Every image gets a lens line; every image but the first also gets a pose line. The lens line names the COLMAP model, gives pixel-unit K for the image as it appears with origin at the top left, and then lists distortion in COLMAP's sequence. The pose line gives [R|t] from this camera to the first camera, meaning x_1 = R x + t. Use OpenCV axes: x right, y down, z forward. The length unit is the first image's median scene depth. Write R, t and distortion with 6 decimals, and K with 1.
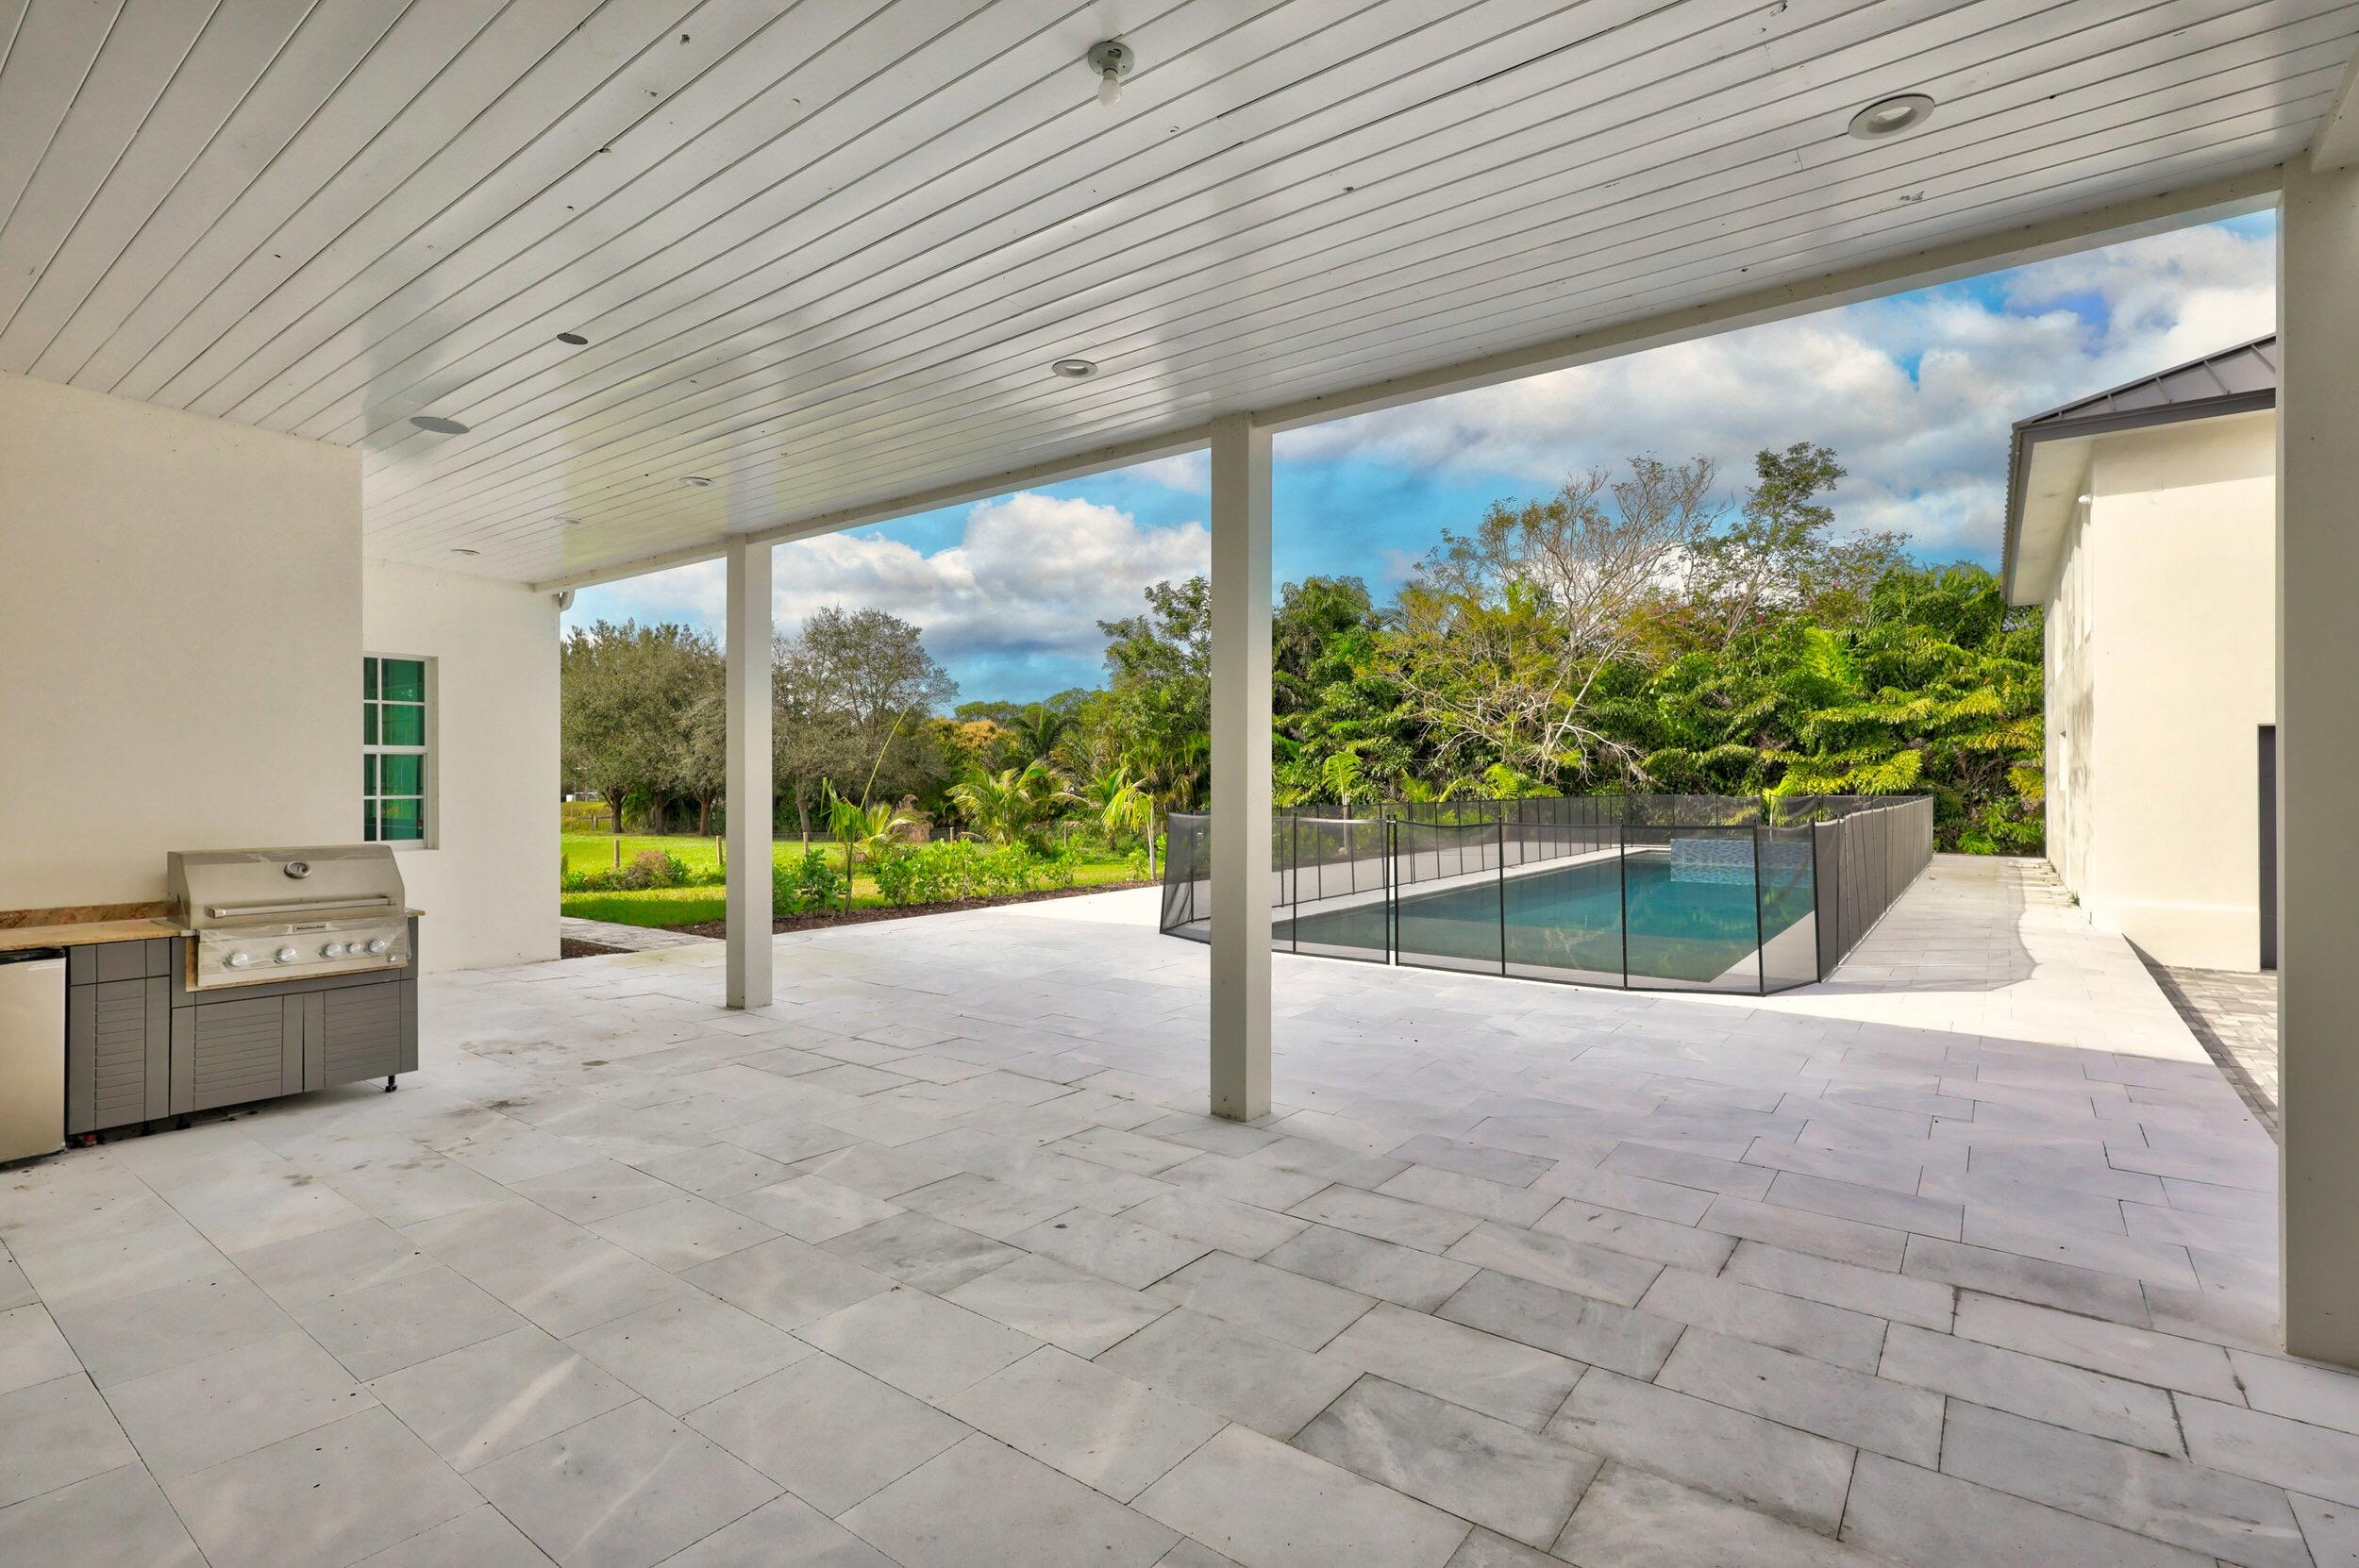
lens RADIAL K [[1108.4, 0, 1253.2], [0, 1108.4, 775.0], [0, 0, 1]] dist [-0.006256, 0.002792]
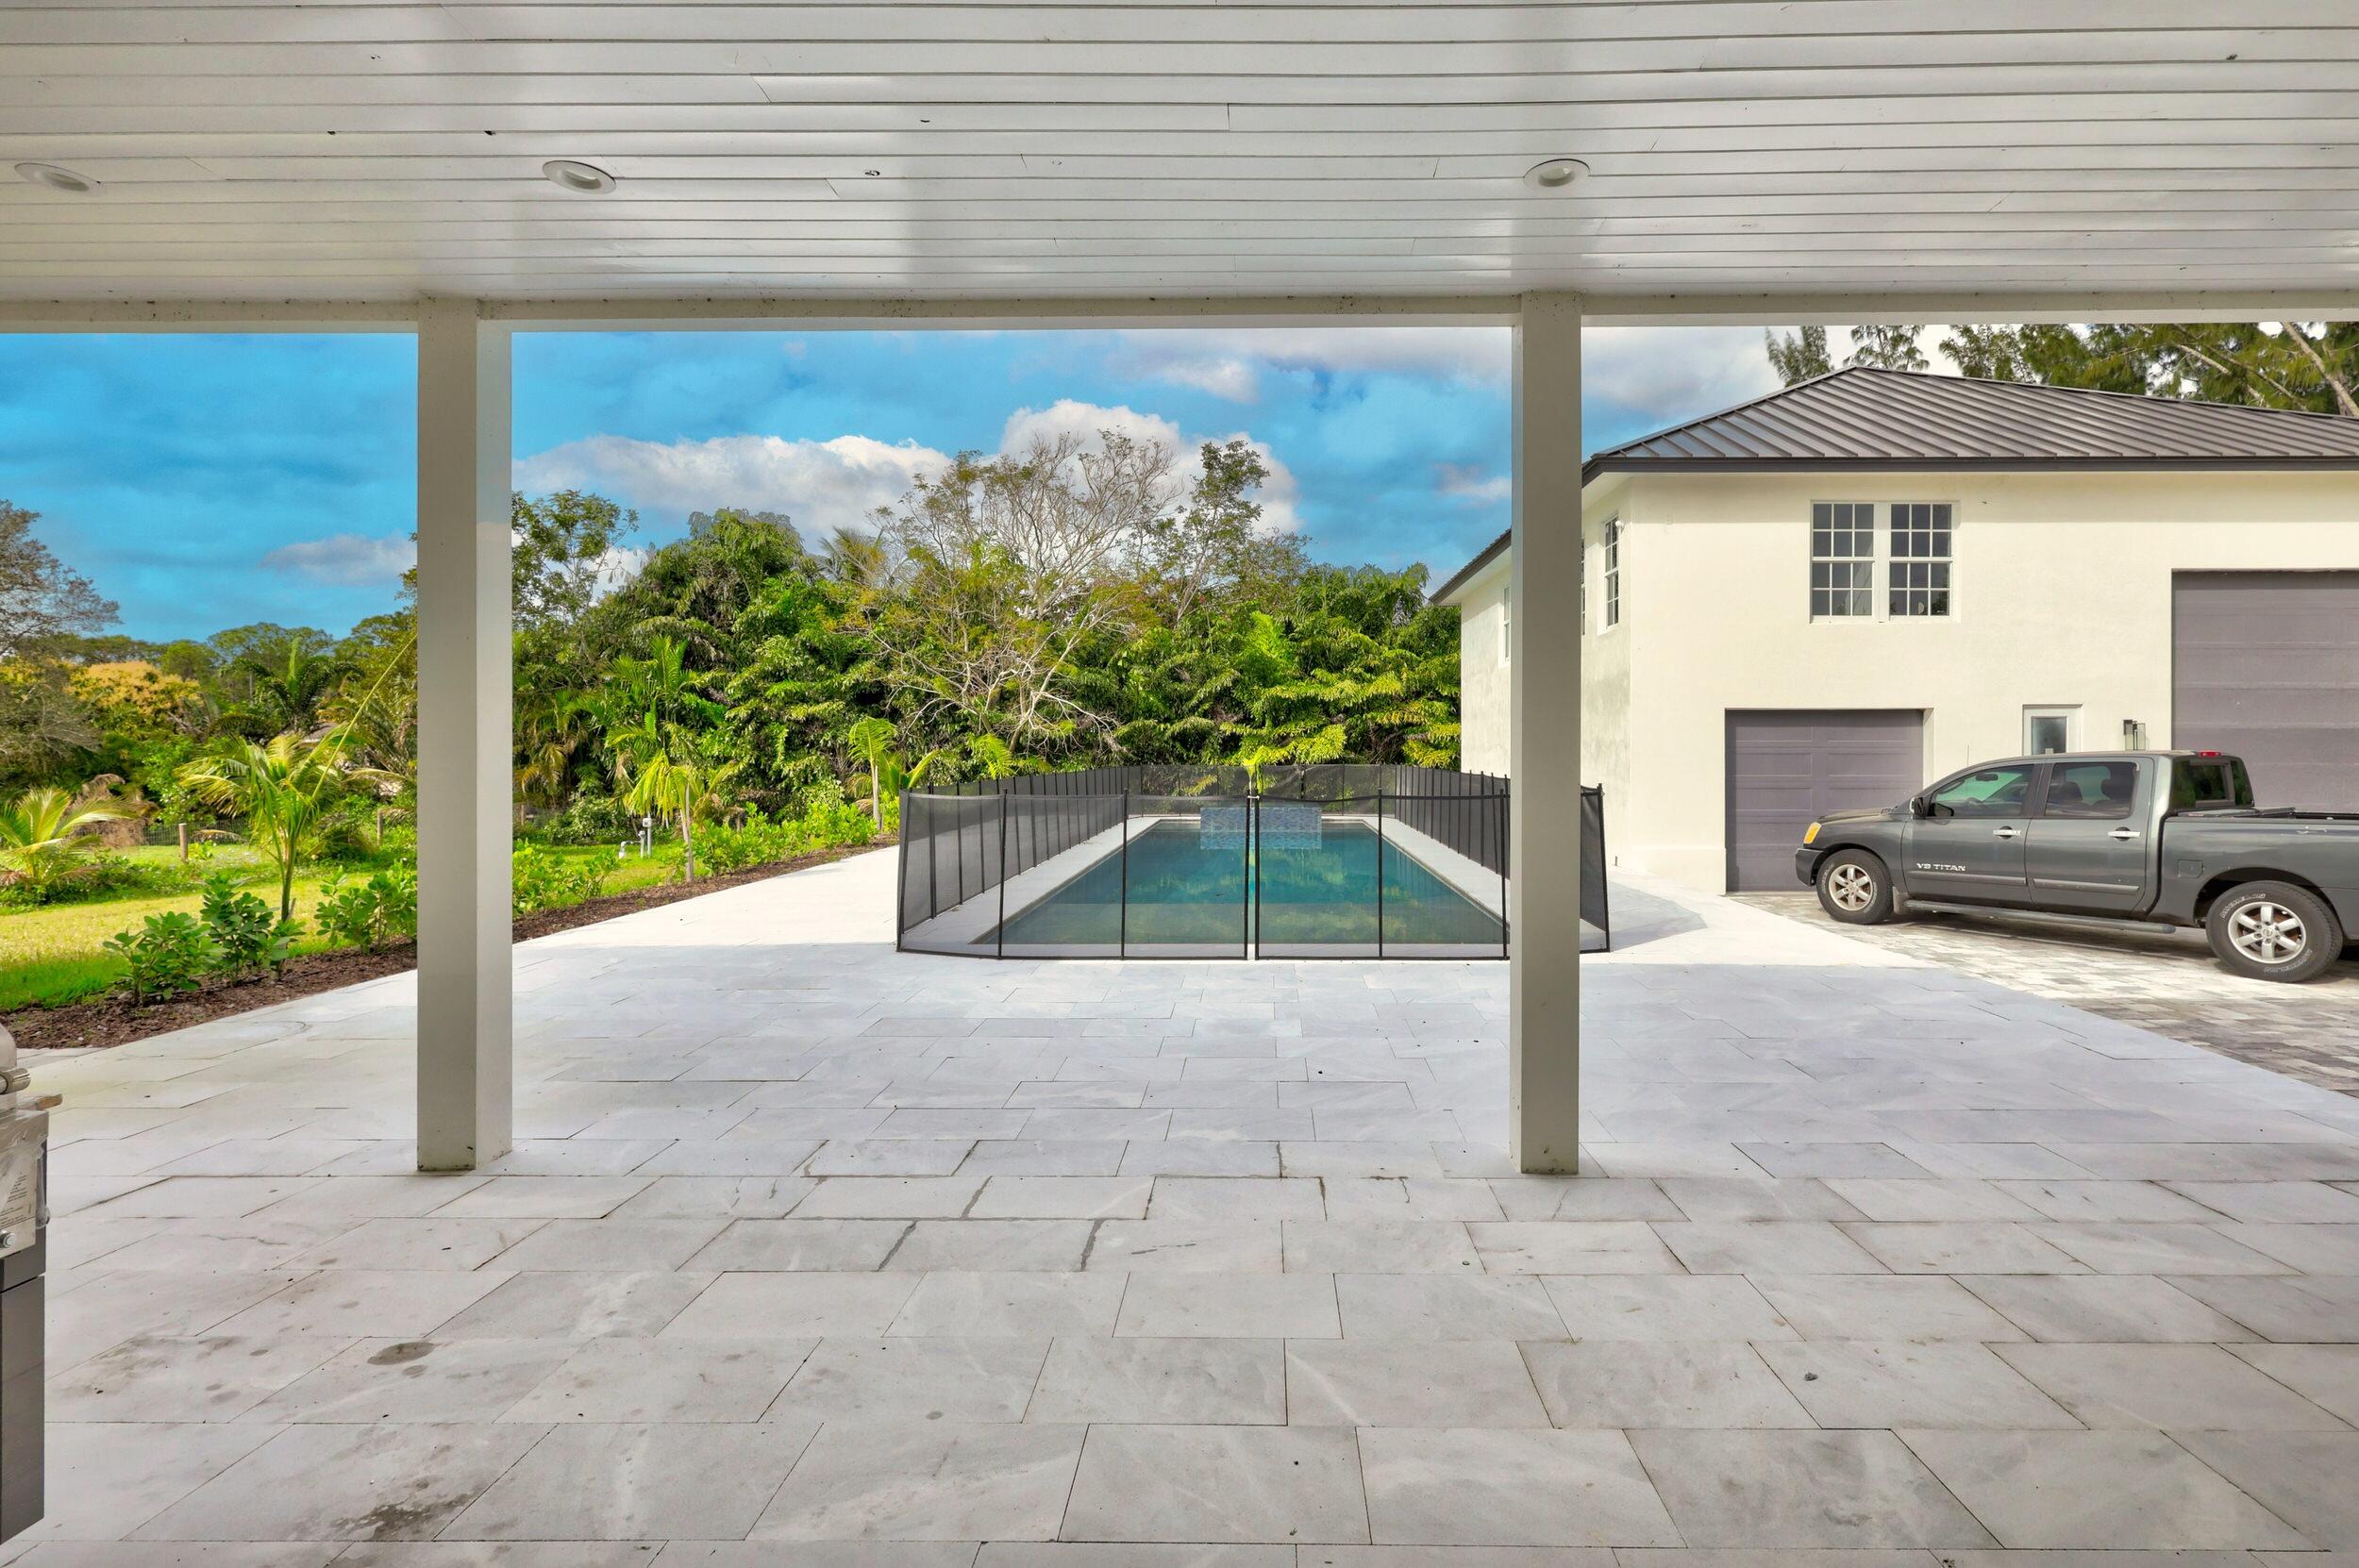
lens RADIAL K [[1108.4, 0, 1238.2], [0, 1108.4, 752.2], [0, 0, 1]] dist [-0.006256, 0.002792]
pose [[0.818043, -0.002754, 0.575150, -0.159320], [-0.001459, 0.999975, 0.006864, -0.000755], [-0.575155, -0.006454, 0.818019, 0.111980]]
